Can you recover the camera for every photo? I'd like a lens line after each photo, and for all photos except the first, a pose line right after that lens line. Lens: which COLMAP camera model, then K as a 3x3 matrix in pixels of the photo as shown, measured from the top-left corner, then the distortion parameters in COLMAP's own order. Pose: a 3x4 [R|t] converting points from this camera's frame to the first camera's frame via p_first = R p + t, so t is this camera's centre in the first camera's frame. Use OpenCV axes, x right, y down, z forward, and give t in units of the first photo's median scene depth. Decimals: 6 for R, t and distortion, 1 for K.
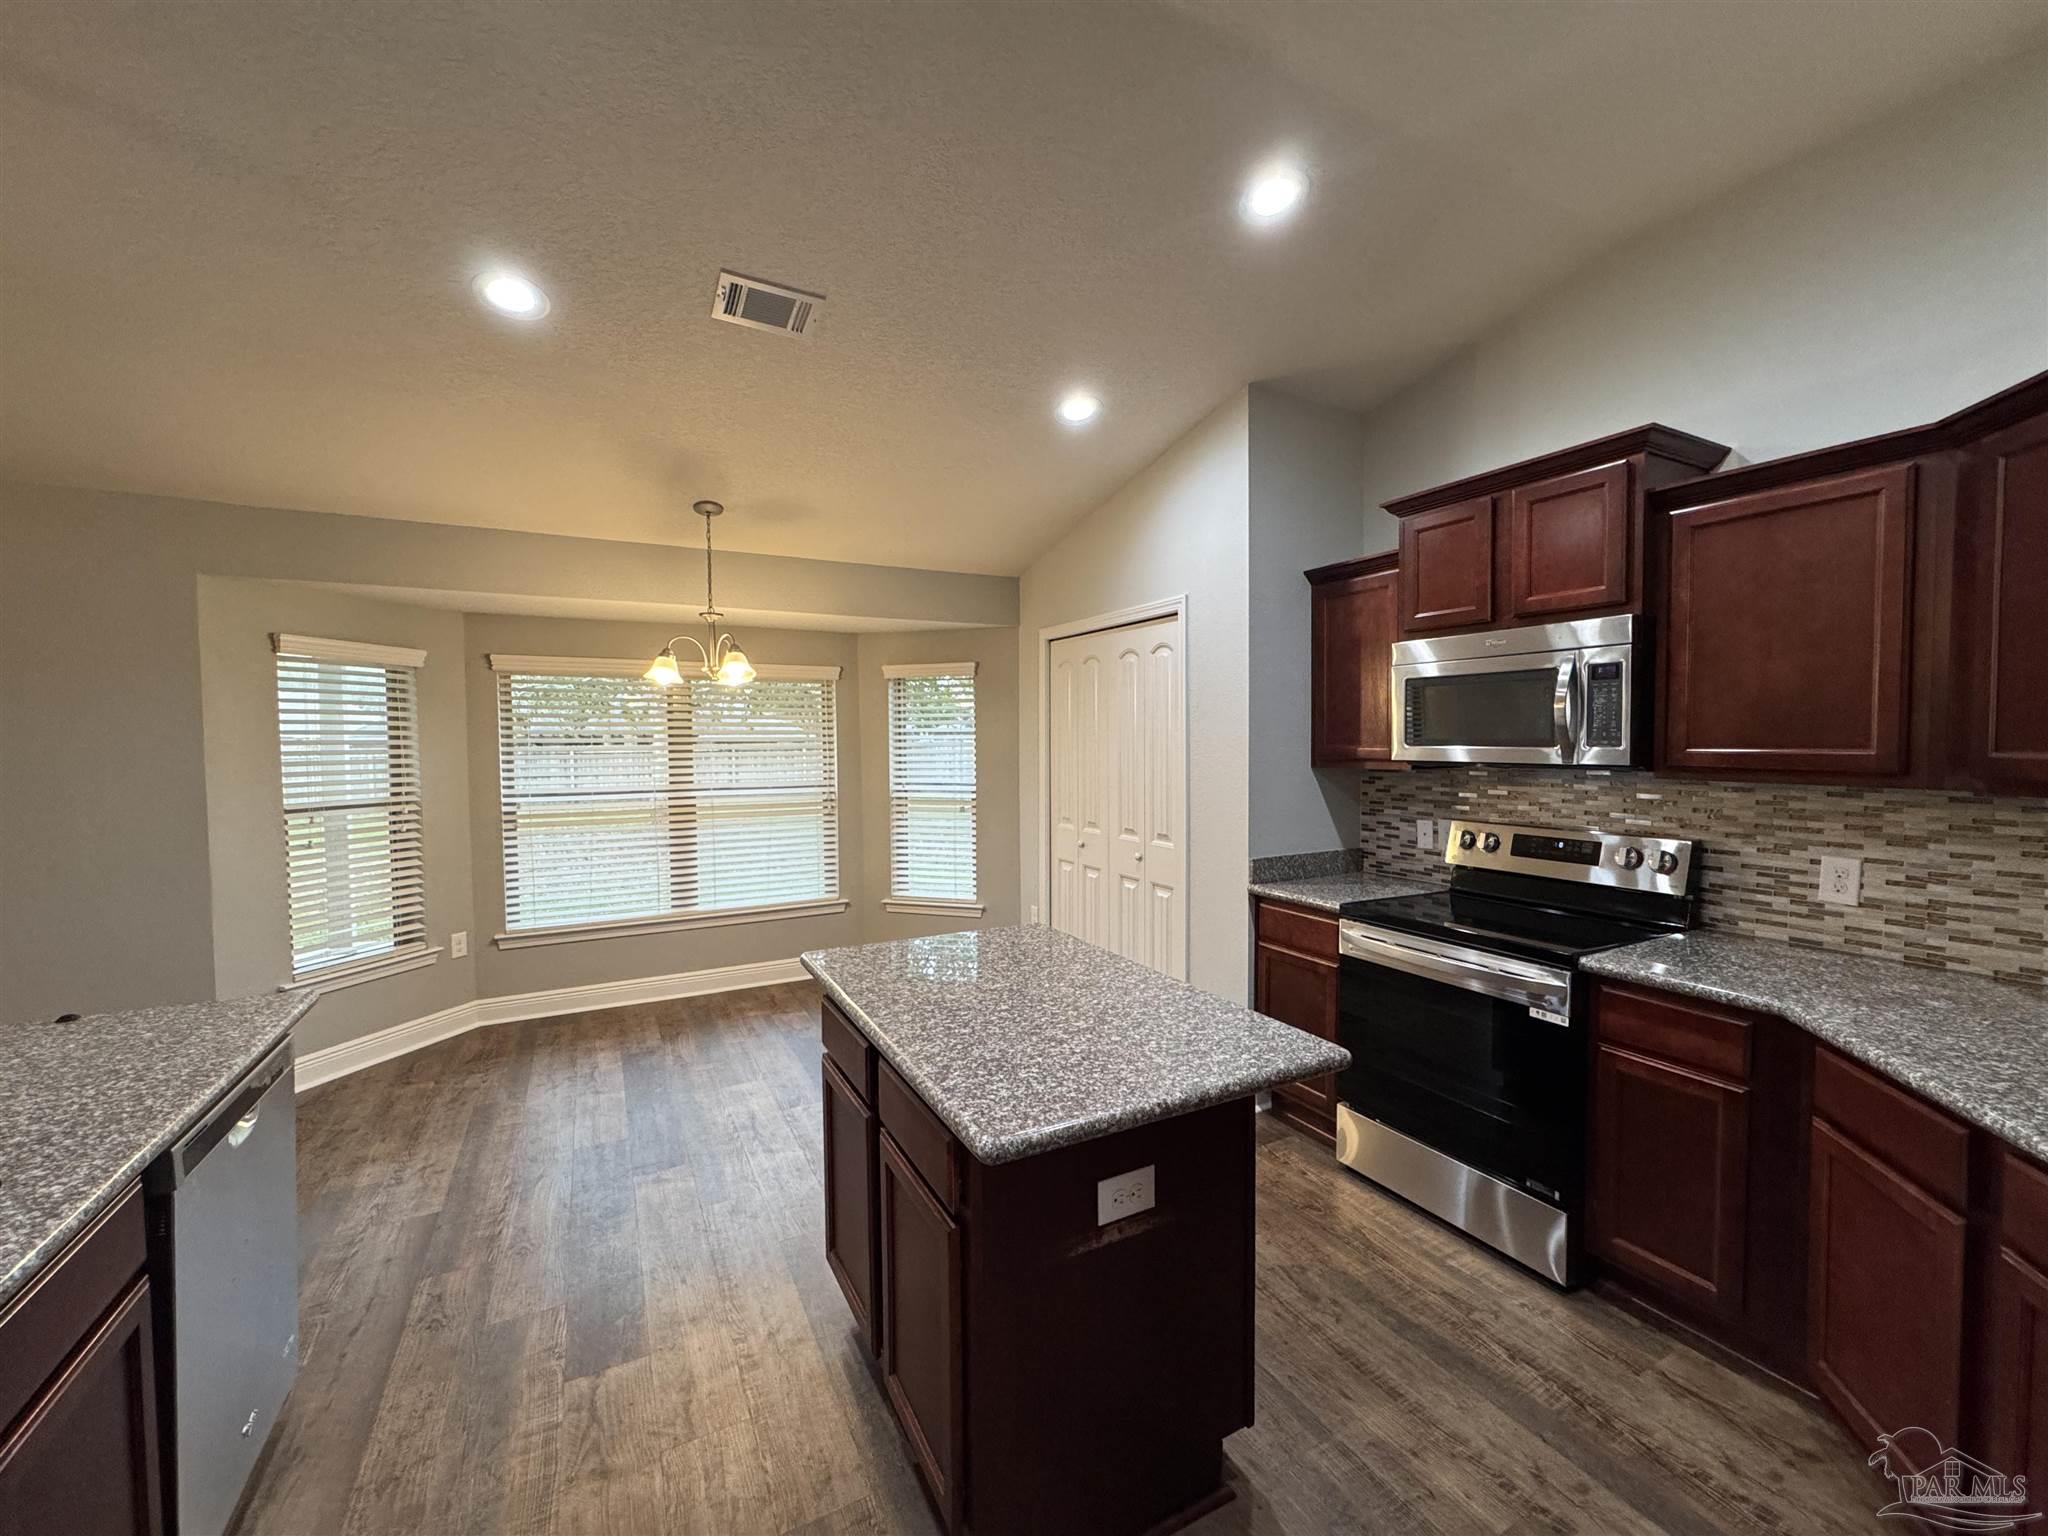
lens RADIAL K [[815.9, 0, 1025.4], [0, 815.9, 769.2], [0, 0, 1]] dist [-0.002768, 0.000254]
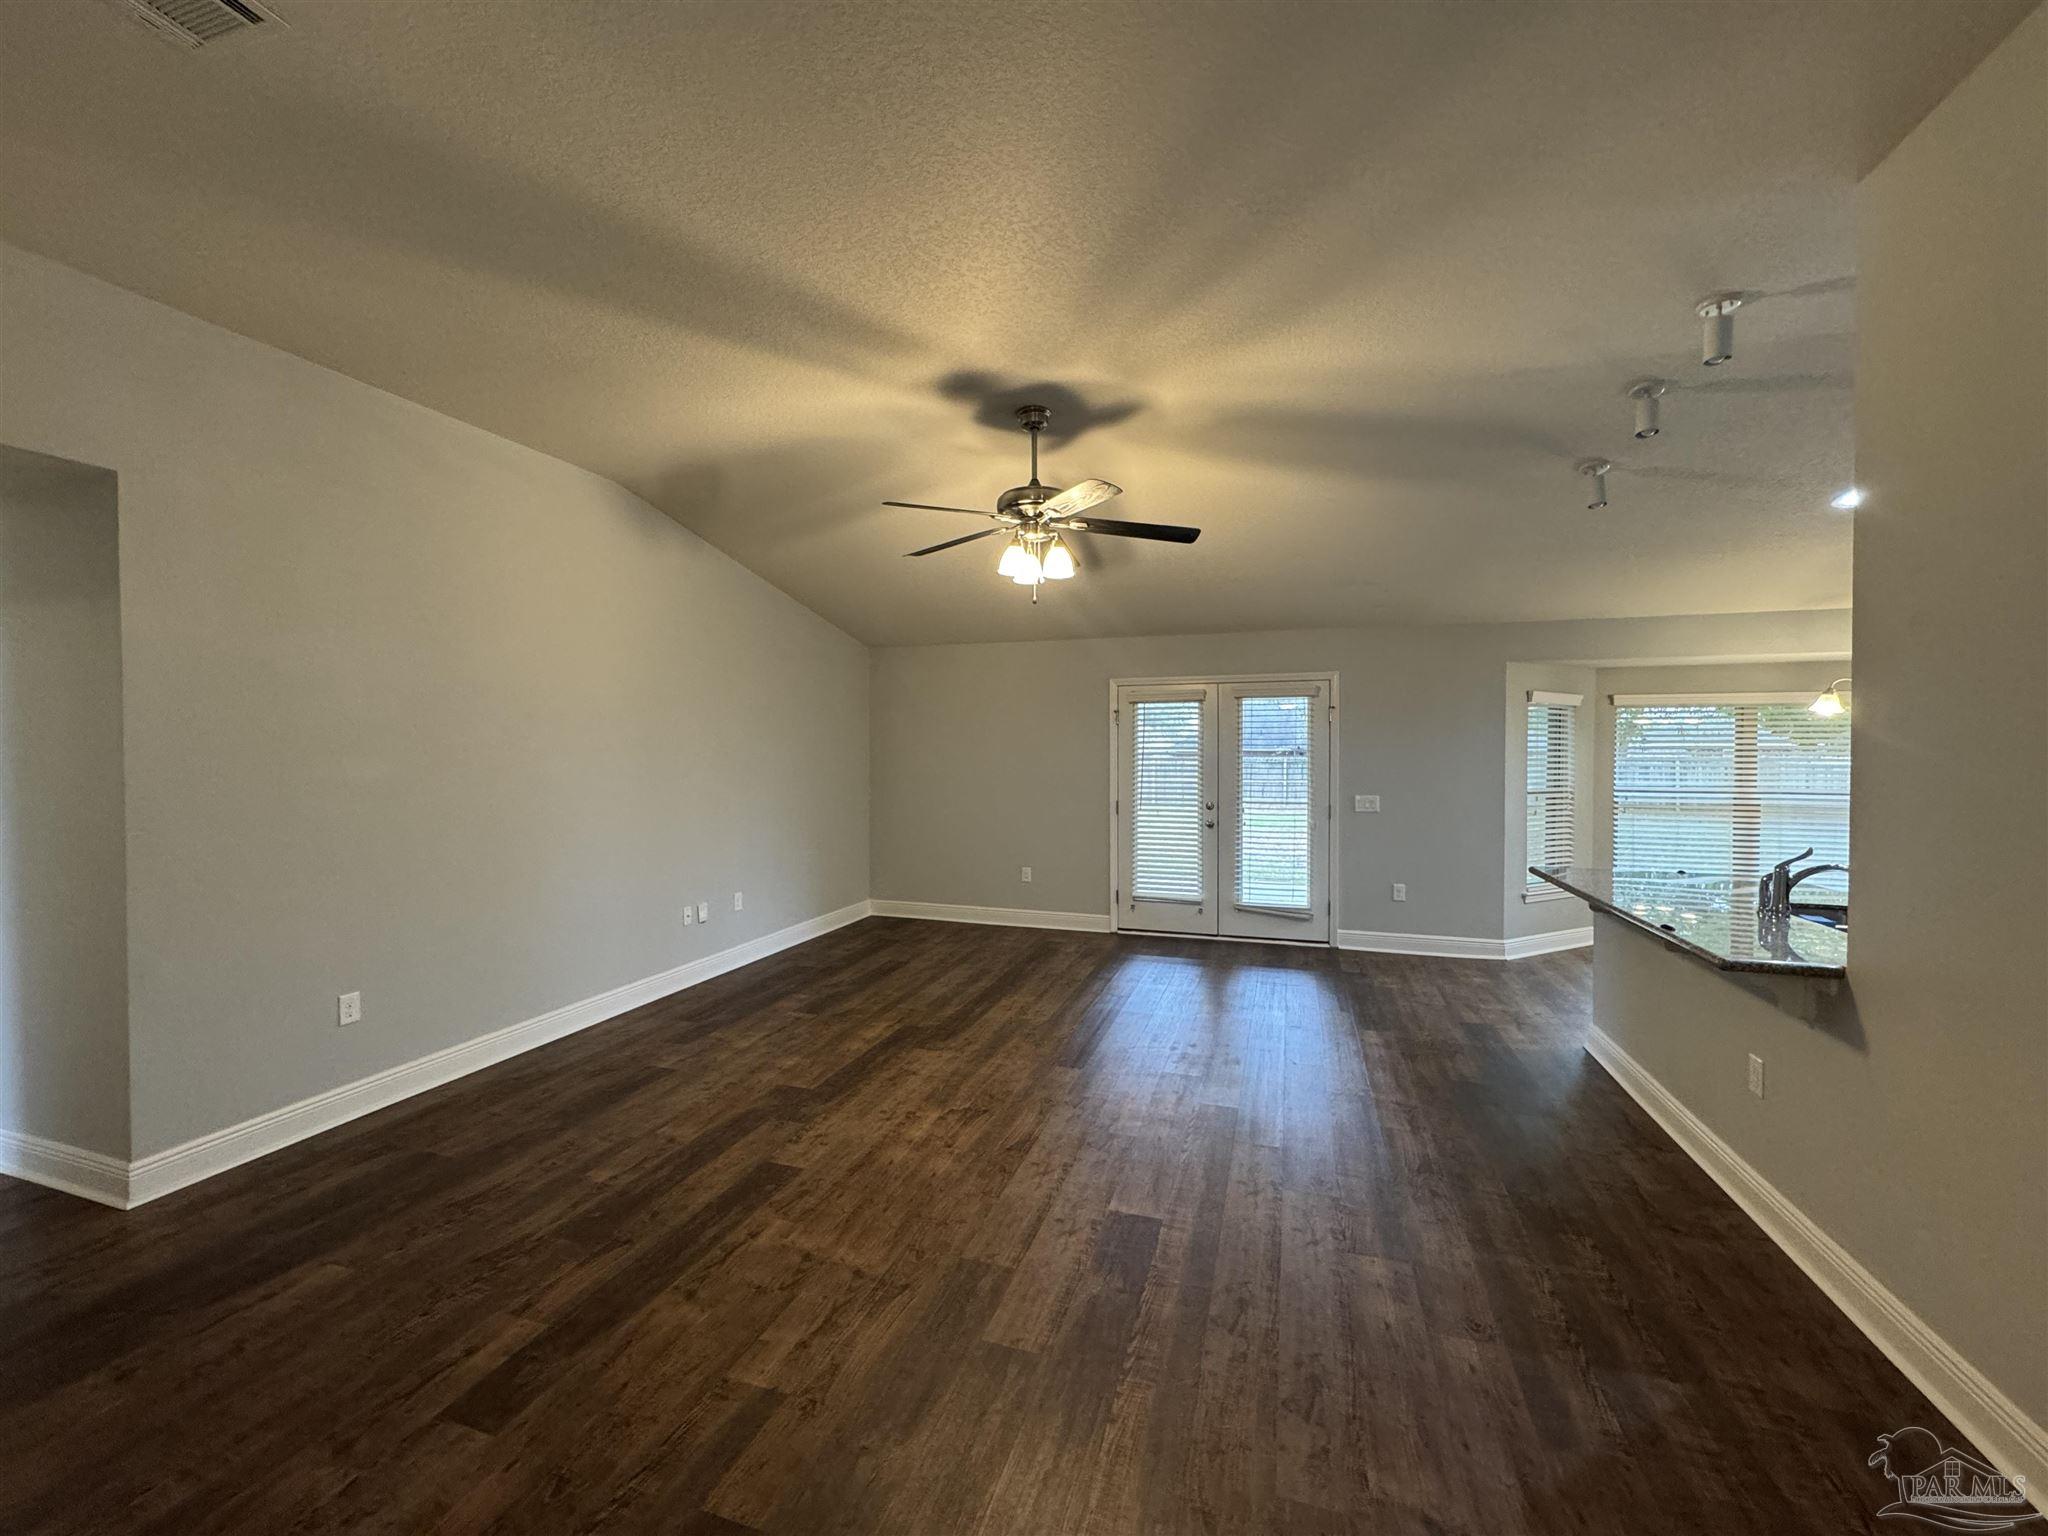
lens RADIAL K [[815.9, 0, 1021.3], [0, 815.9, 757.9], [0, 0, 1]] dist [-0.002768, 0.000254]
pose [[0.693789, 0.012886, -0.720064, -0.351789], [-0.033895, 0.999316, -0.014775, 0.035096], [0.719381, 0.034657, 0.693751, -0.857804]]
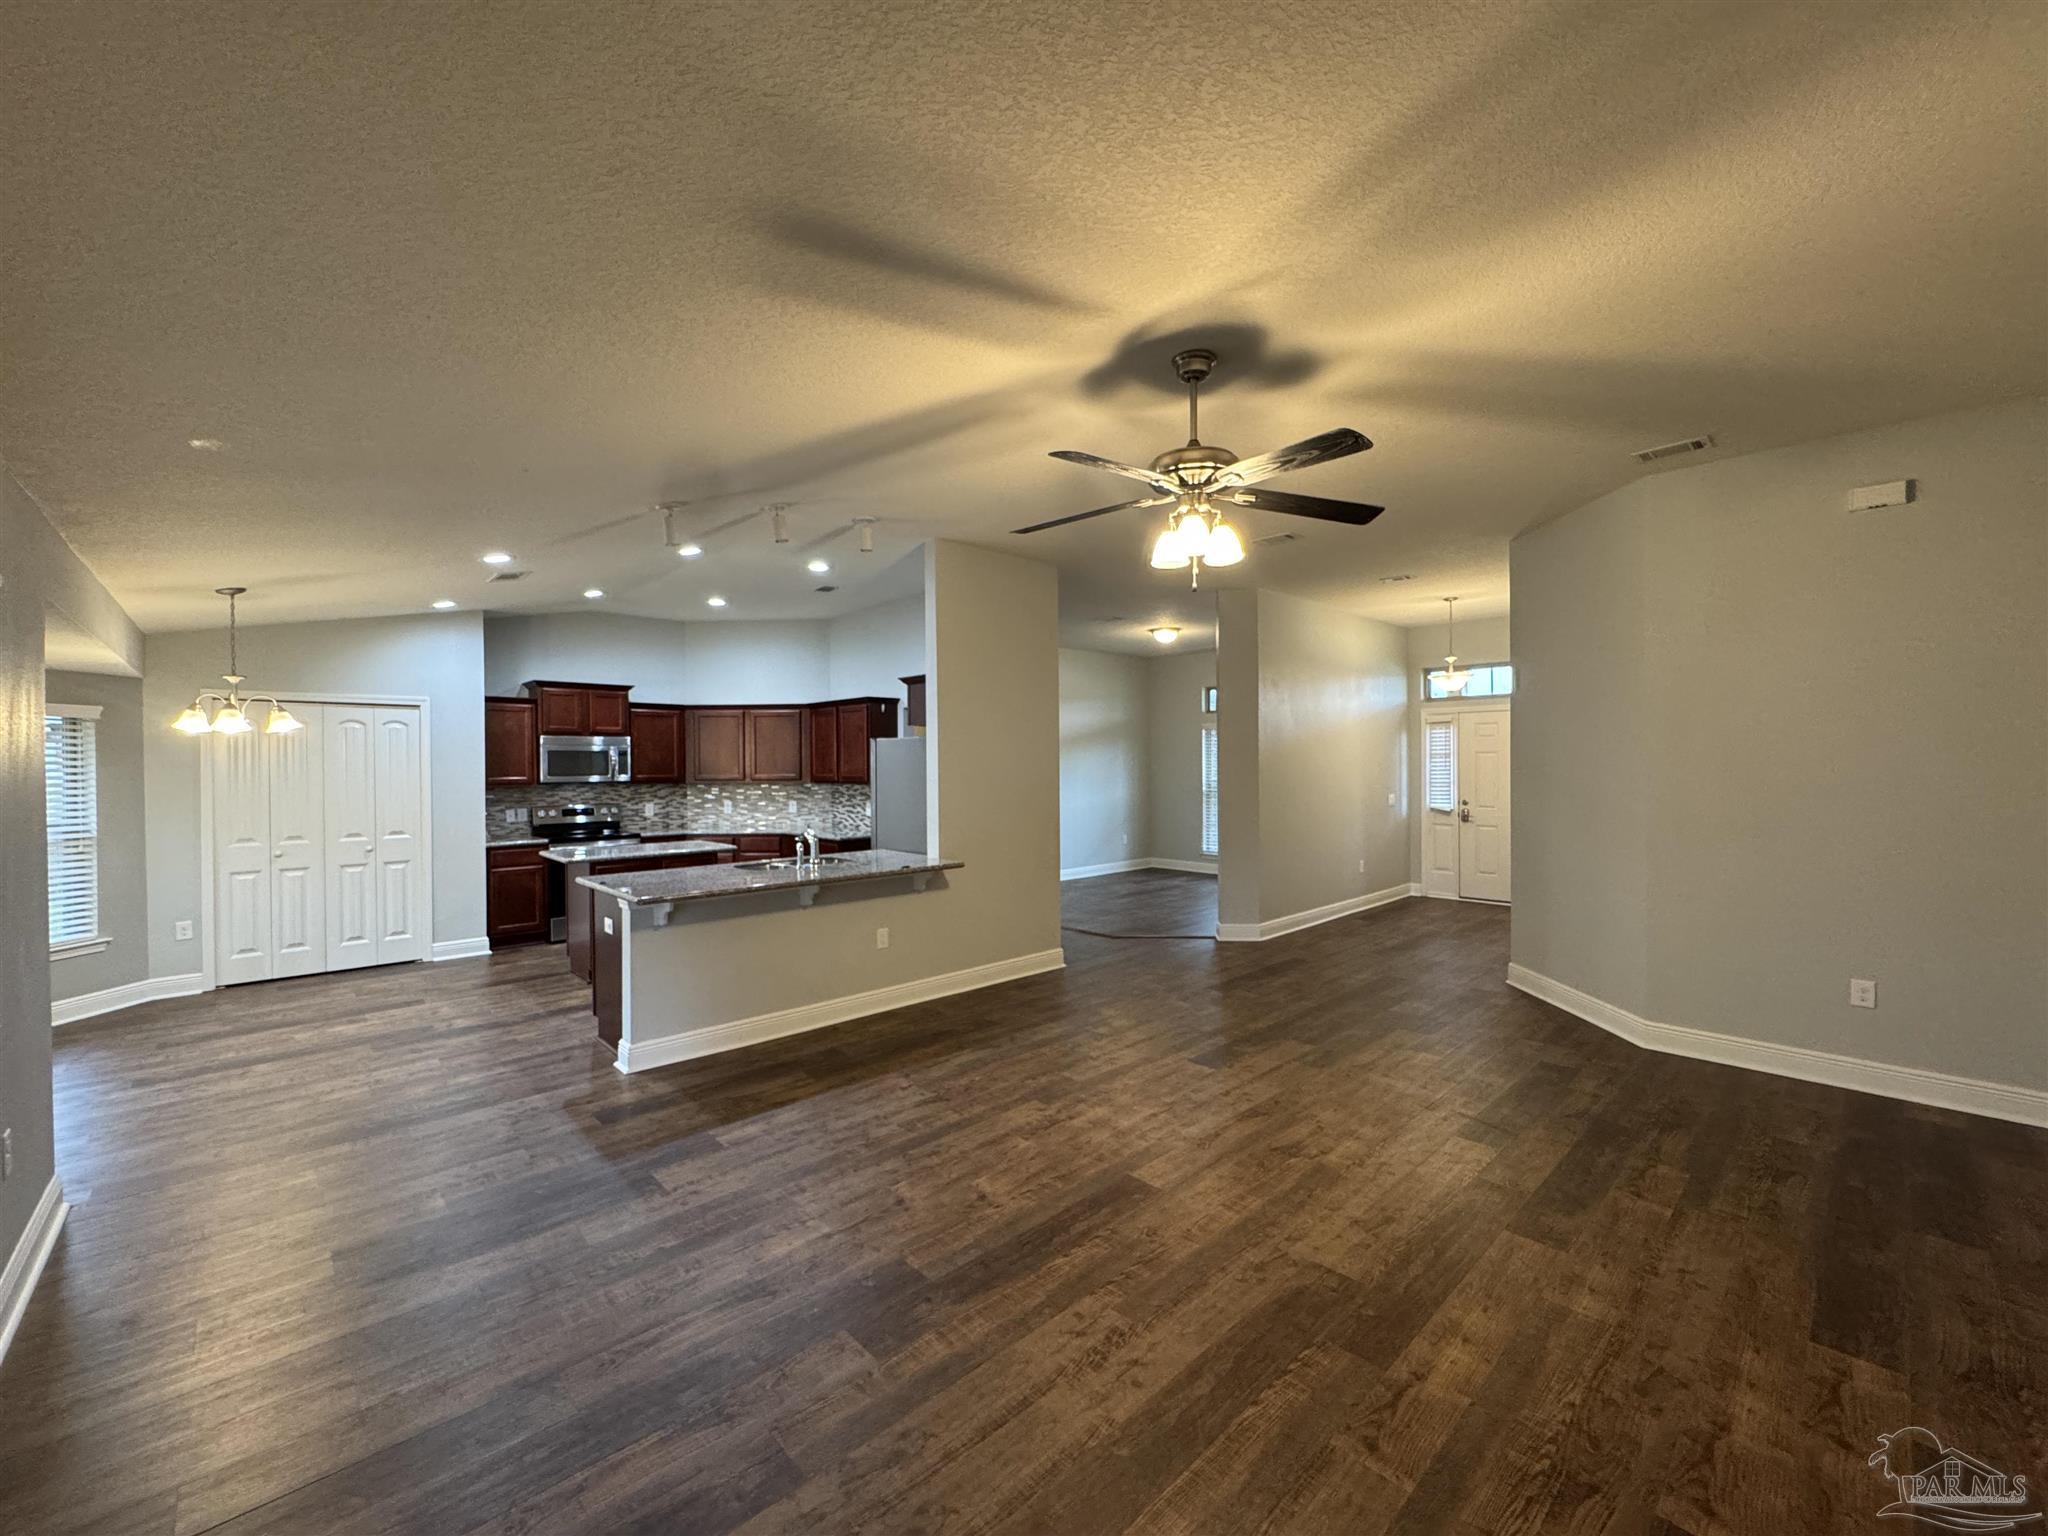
lens RADIAL K [[815.9, 0, 1023.4], [0, 815.9, 769.7], [0, 0, 1]] dist [-0.002768, 0.000254]
pose [[-0.264650, 0.001736, 0.964343, -1.720965], [0.047271, 0.998820, 0.011175, -0.006417], [-0.963185, 0.048543, -0.264419, 0.168854]]
